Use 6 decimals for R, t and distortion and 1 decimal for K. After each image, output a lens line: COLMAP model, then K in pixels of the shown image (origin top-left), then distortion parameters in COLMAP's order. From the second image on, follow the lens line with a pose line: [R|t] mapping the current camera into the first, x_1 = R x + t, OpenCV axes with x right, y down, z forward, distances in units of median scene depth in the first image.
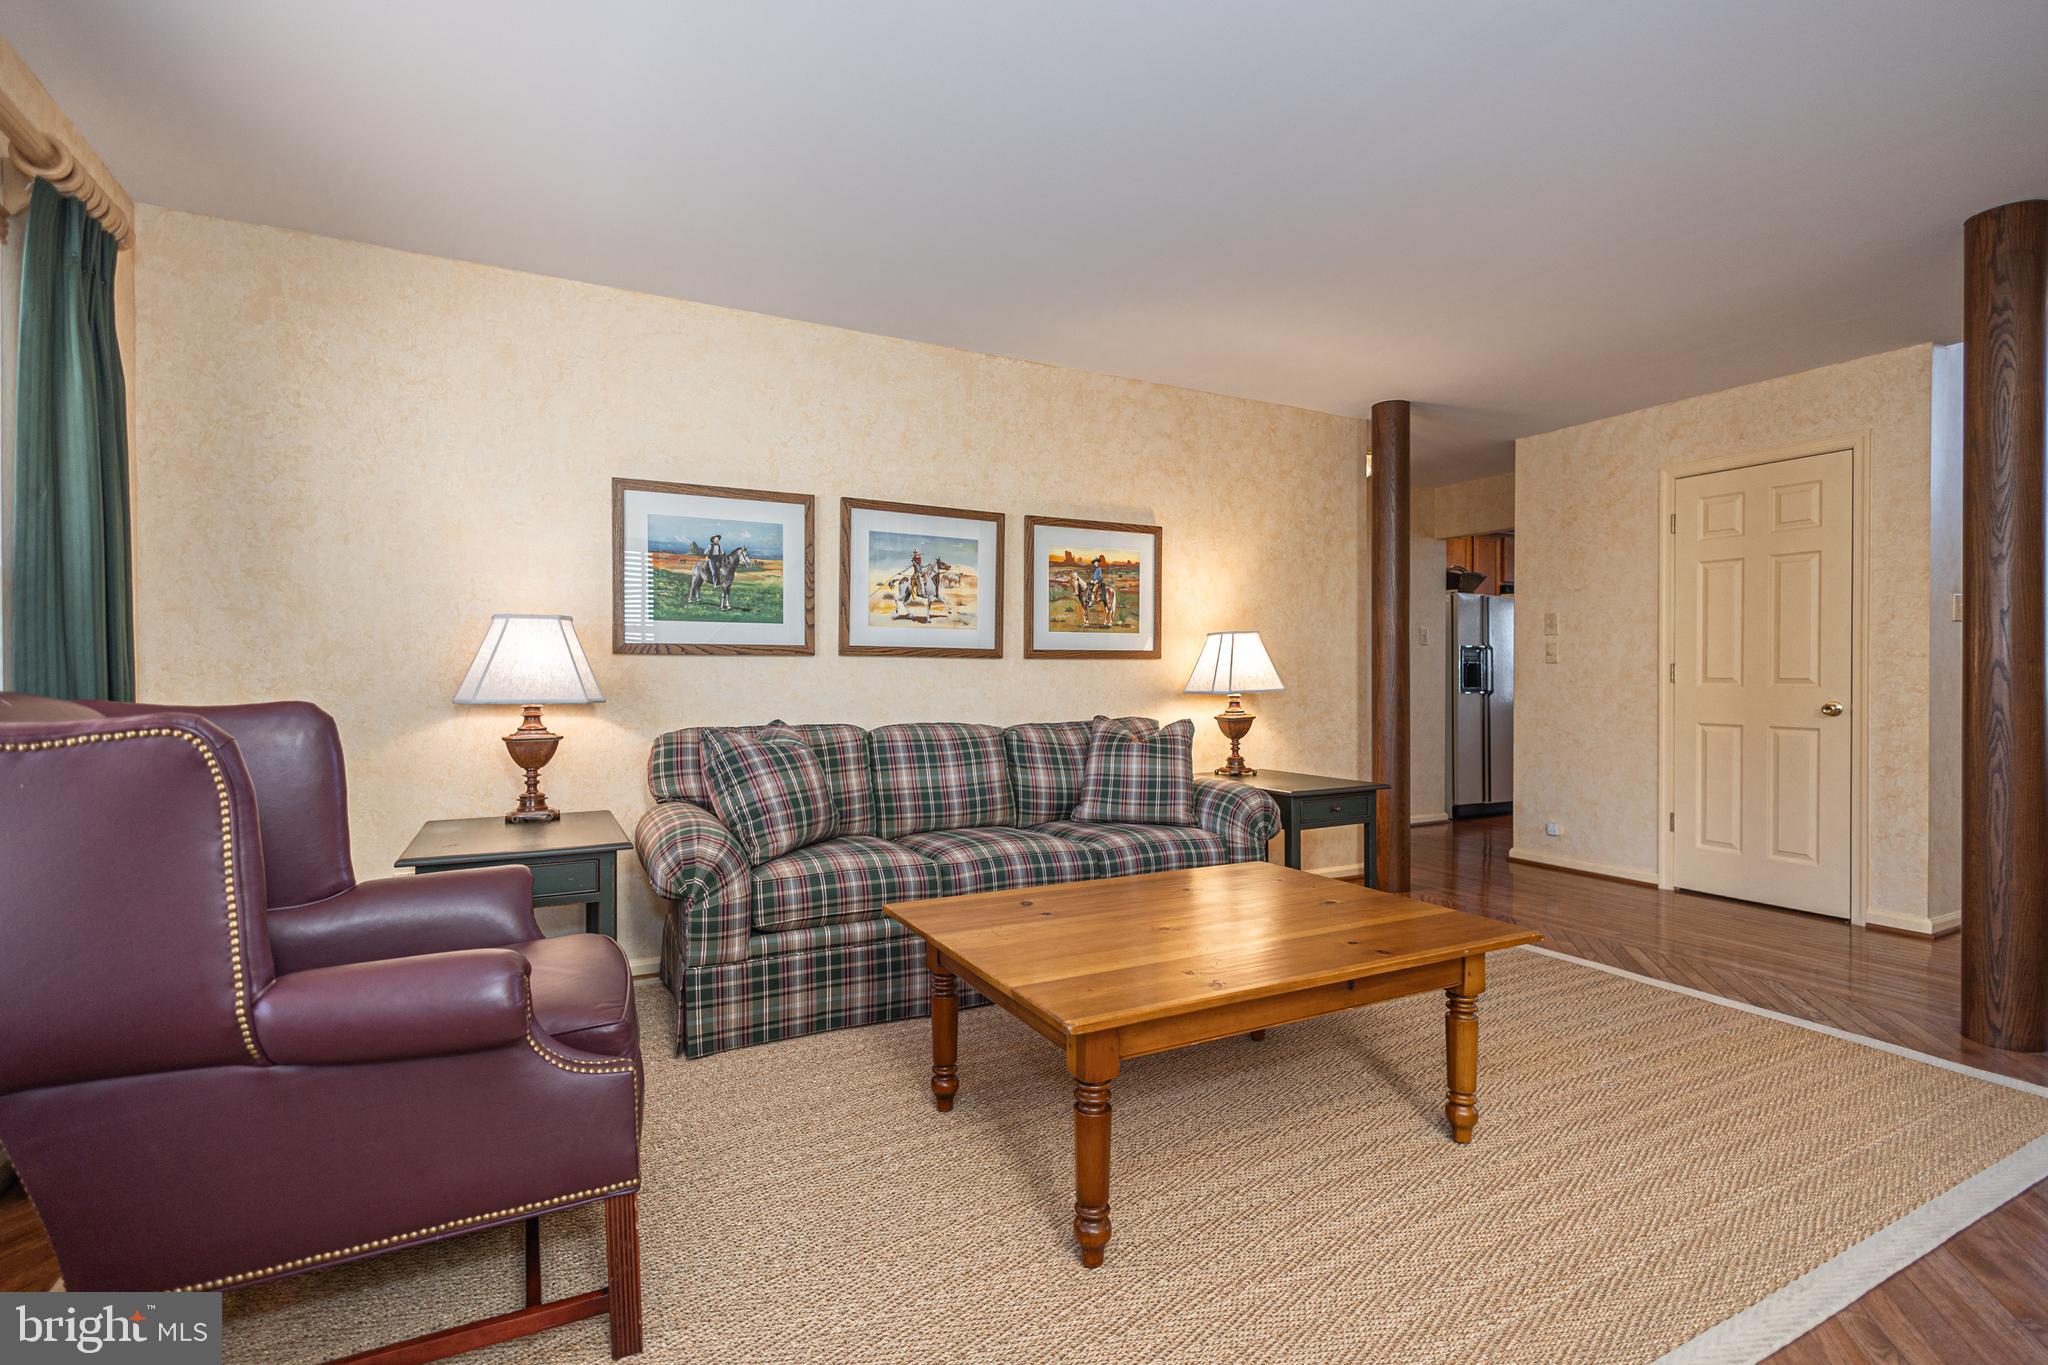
lens RADIAL K [[983.6, 0, 1024.0], [0, 983.6, 682.5], [0, 0, 1]] dist [0.000714, -0.000995]
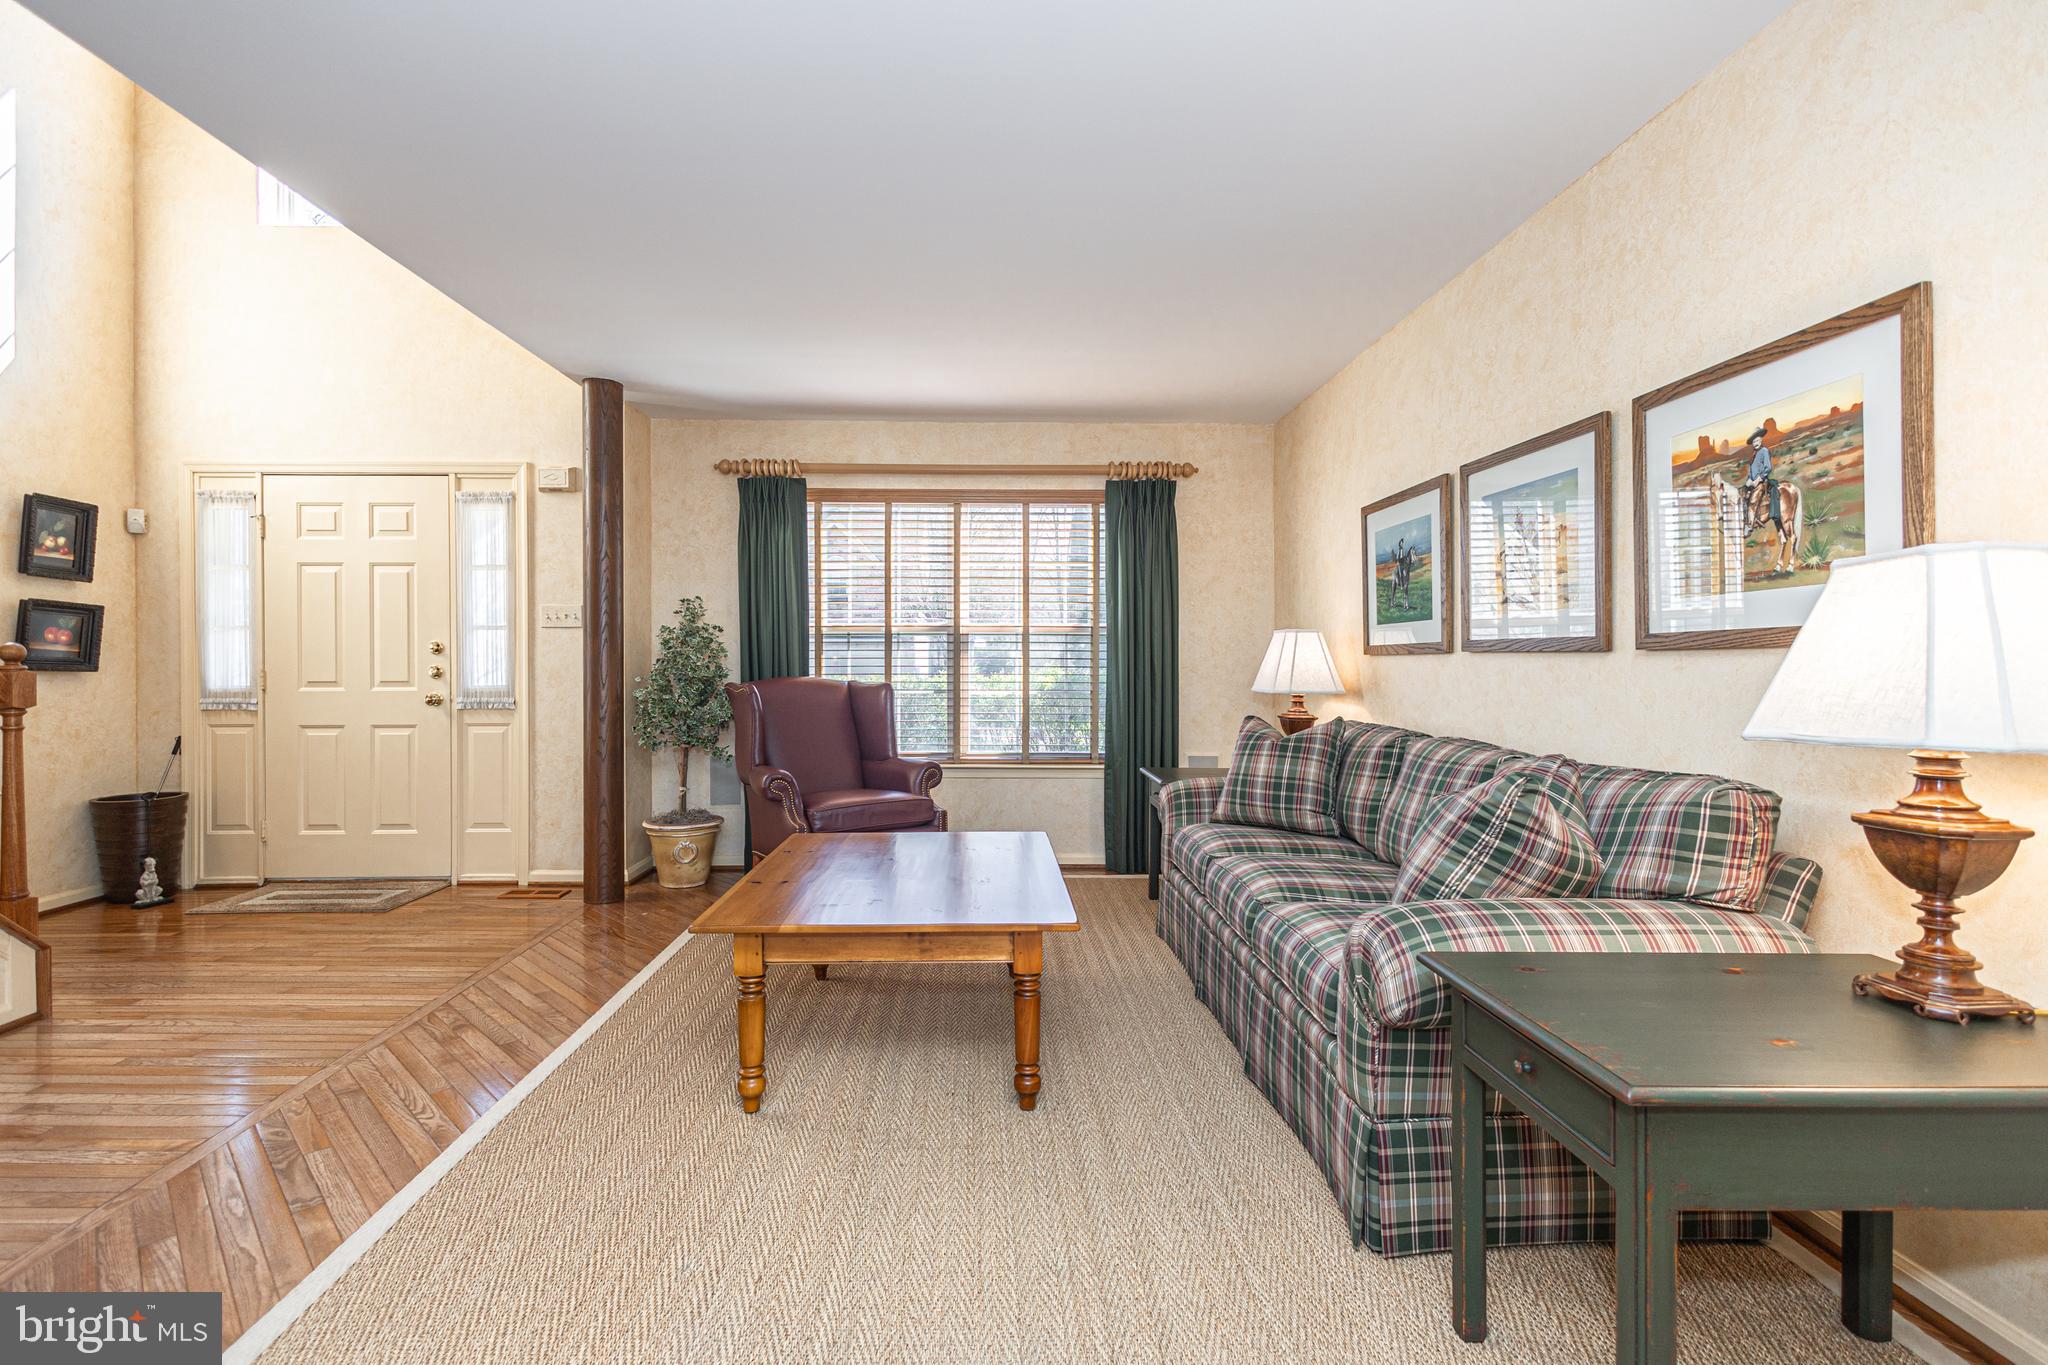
lens RADIAL K [[944.0, 0, 1003.8], [0, 944.0, 666.7], [0, 0, 1]] dist [0.007223, -0.000930]
pose [[-0.459826, 0.004364, -0.887999, 0.687661], [-0.006158, 0.999948, 0.008103, -0.017901], [0.887988, 0.009194, -0.459775, 0.968409]]
